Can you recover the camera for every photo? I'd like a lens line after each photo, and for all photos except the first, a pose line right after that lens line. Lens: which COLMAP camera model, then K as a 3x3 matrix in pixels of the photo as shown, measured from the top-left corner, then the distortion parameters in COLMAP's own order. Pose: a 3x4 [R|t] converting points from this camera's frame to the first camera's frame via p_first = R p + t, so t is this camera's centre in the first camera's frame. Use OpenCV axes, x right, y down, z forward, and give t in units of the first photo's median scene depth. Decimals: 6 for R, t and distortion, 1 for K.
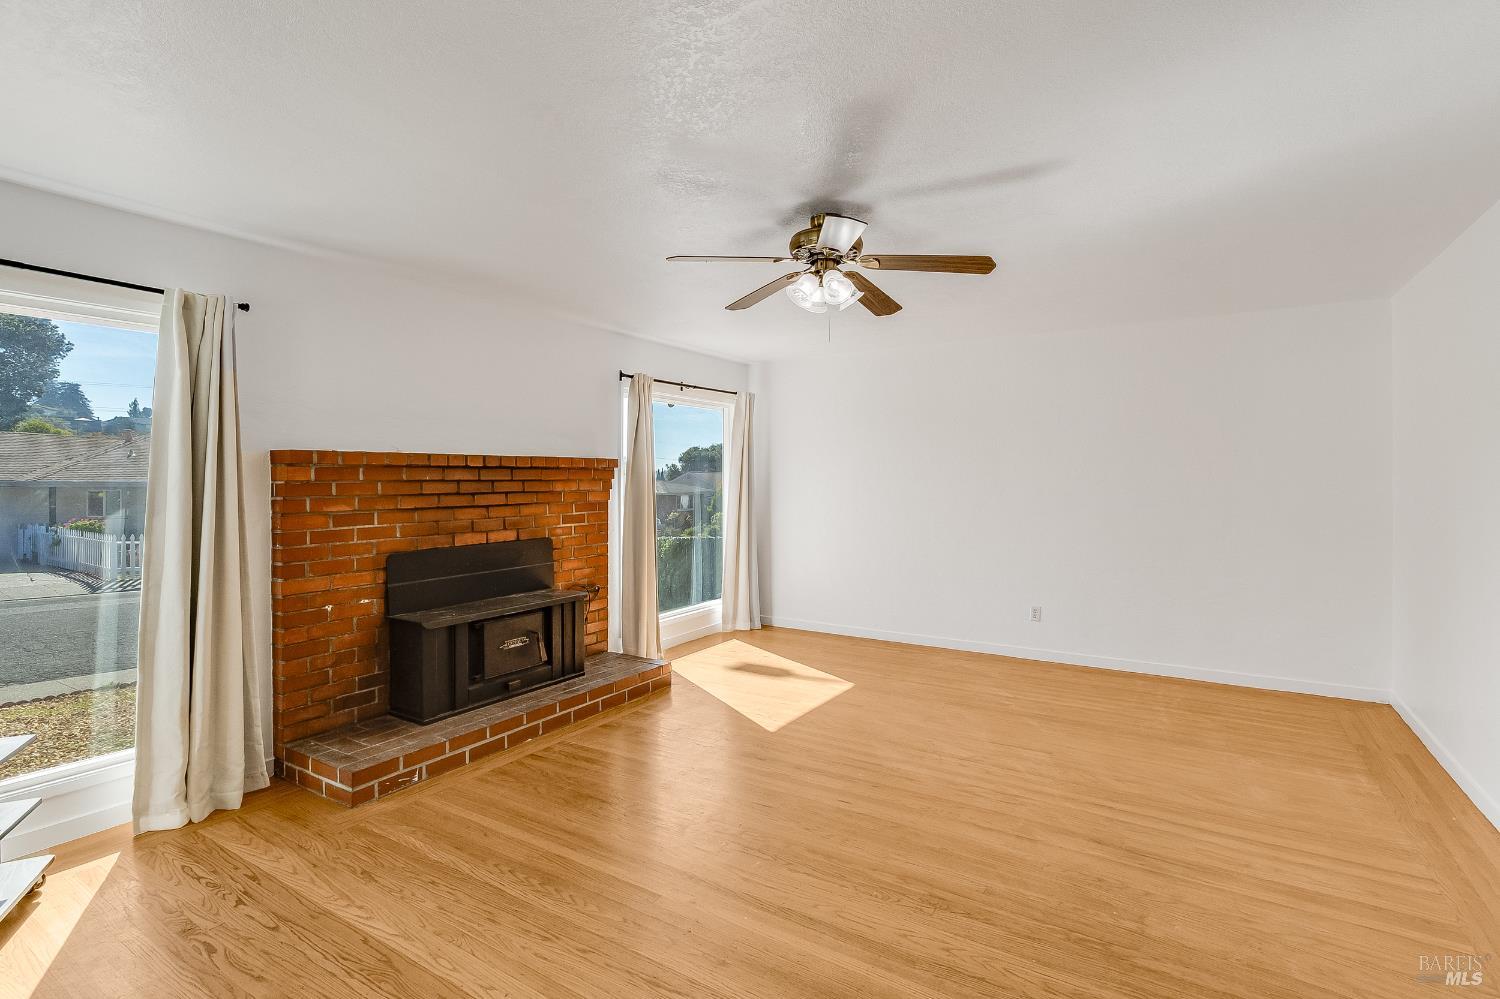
lens RADIAL K [[704.2, 0, 746.1], [0, 704.2, 476.7], [0, 0, 1]] dist [-0.001606, -0.002553]
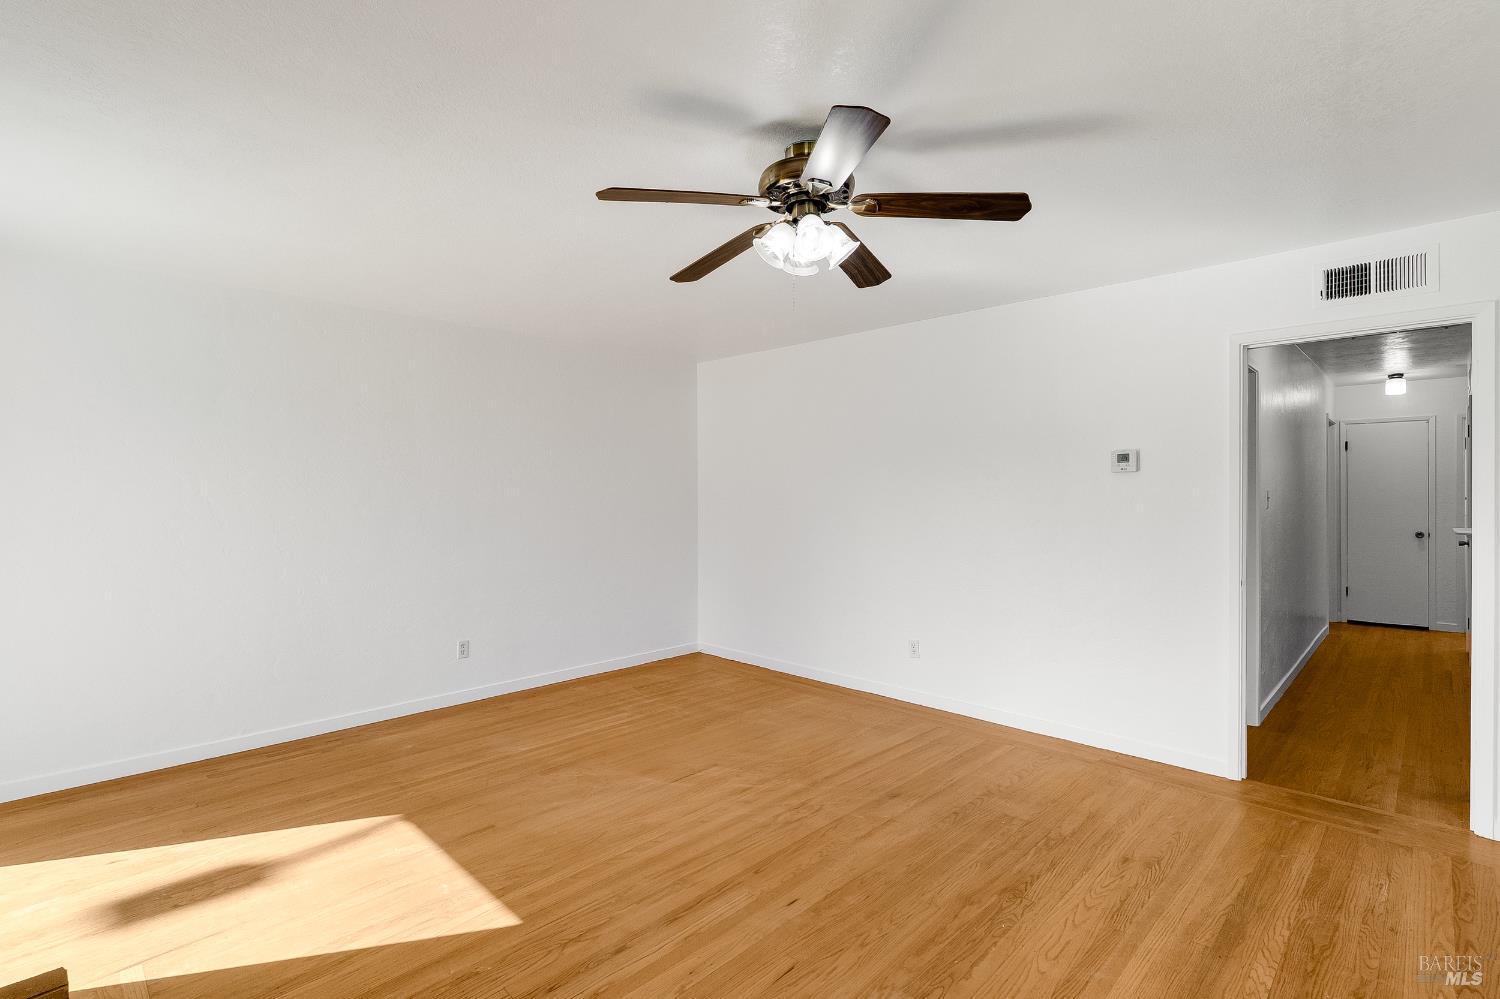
lens RADIAL K [[704.2, 0, 743.2], [0, 704.2, 495.4], [0, 0, 1]] dist [-0.001606, -0.002553]
pose [[0.206398, -0.004726, 0.978457, -0.471772], [-0.002316, 0.999983, 0.005319, 0.004459], [-0.978465, -0.003364, 0.206383, 0.665996]]
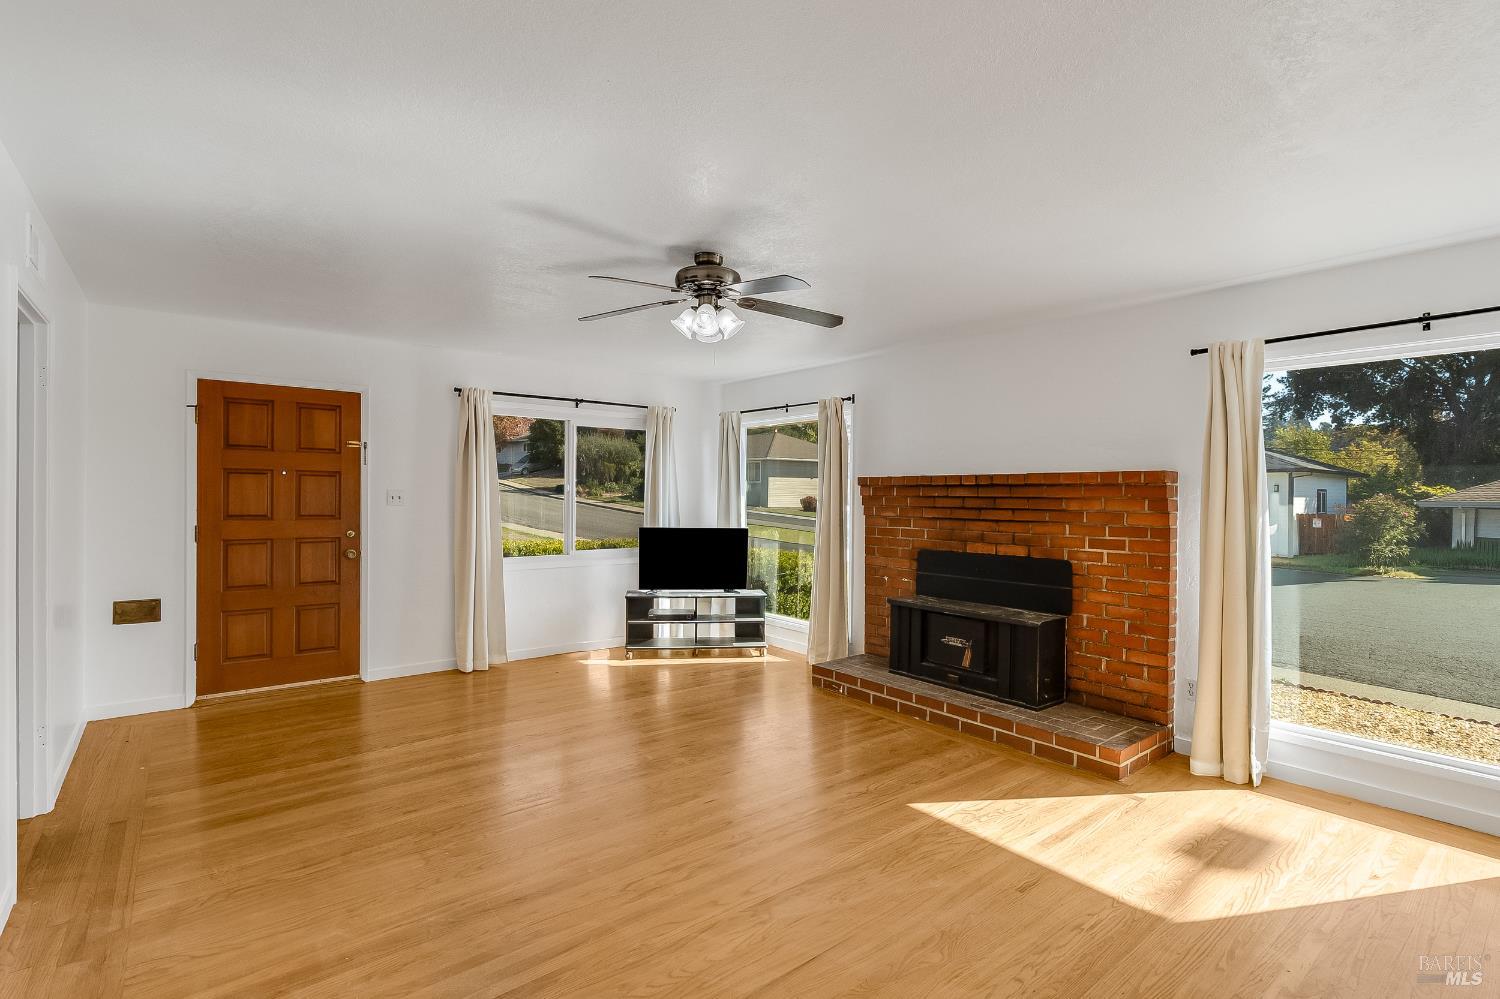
lens RADIAL K [[704.2, 0, 754.3], [0, 704.2, 493.2], [0, 0, 1]] dist [-0.001606, -0.002553]
pose [[-0.311508, -0.002982, -0.950239, 0.830937], [-0.007171, 0.999974, -0.000787, 0.002563], [0.950216, 0.006569, -0.311521, 1.032515]]
